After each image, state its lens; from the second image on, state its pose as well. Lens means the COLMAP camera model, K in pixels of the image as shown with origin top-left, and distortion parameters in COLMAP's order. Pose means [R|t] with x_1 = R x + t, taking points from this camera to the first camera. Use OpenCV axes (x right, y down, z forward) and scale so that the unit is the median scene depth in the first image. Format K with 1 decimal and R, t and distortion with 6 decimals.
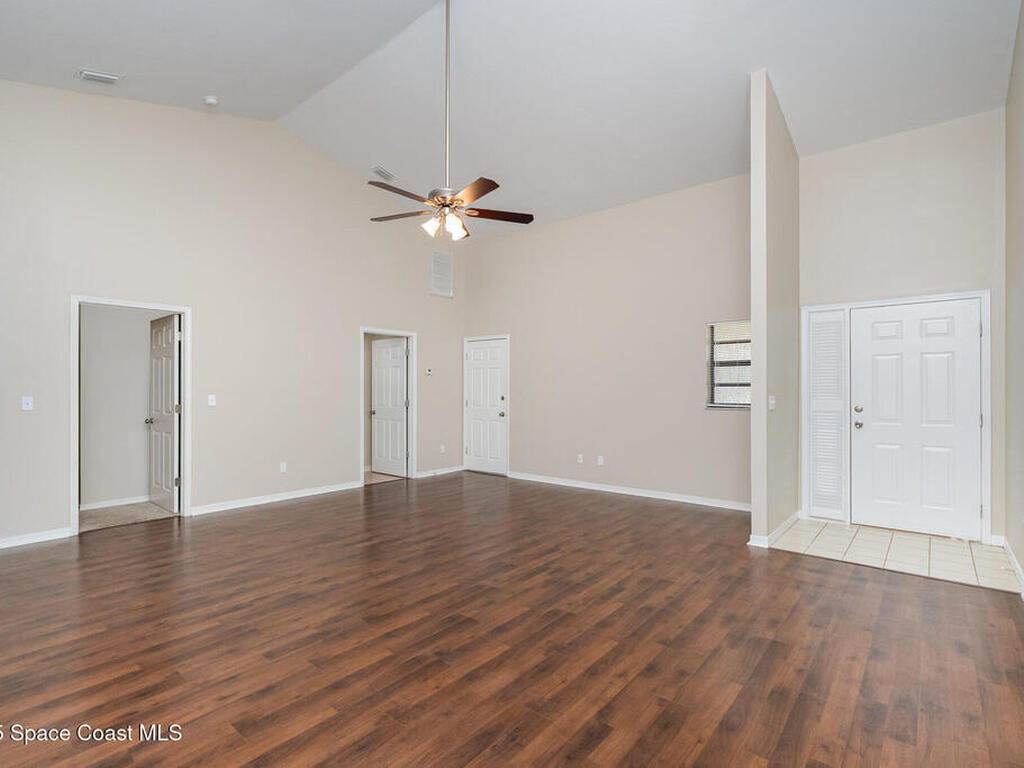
lens RADIAL K [[505.5, 0, 518.1], [0, 505.5, 387.8], [0, 0, 1]] dist [-0.001196, -0.000345]
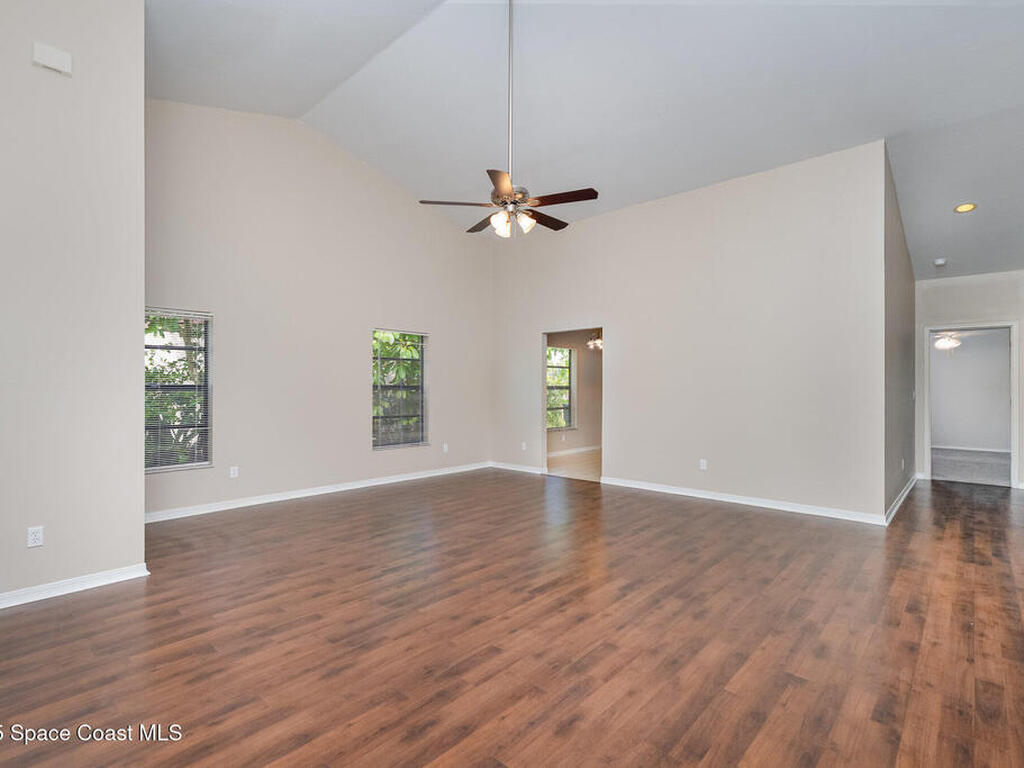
lens RADIAL K [[509.9, 0, 523.3], [0, 509.9, 387.4], [0, 0, 1]] dist [-0.003438, 0.000697]
pose [[-0.998930, -0.000655, 0.046233, -0.211378], [-0.001102, 0.999953, -0.009650, 0.015788], [-0.046224, -0.009691, -0.998884, 2.001350]]
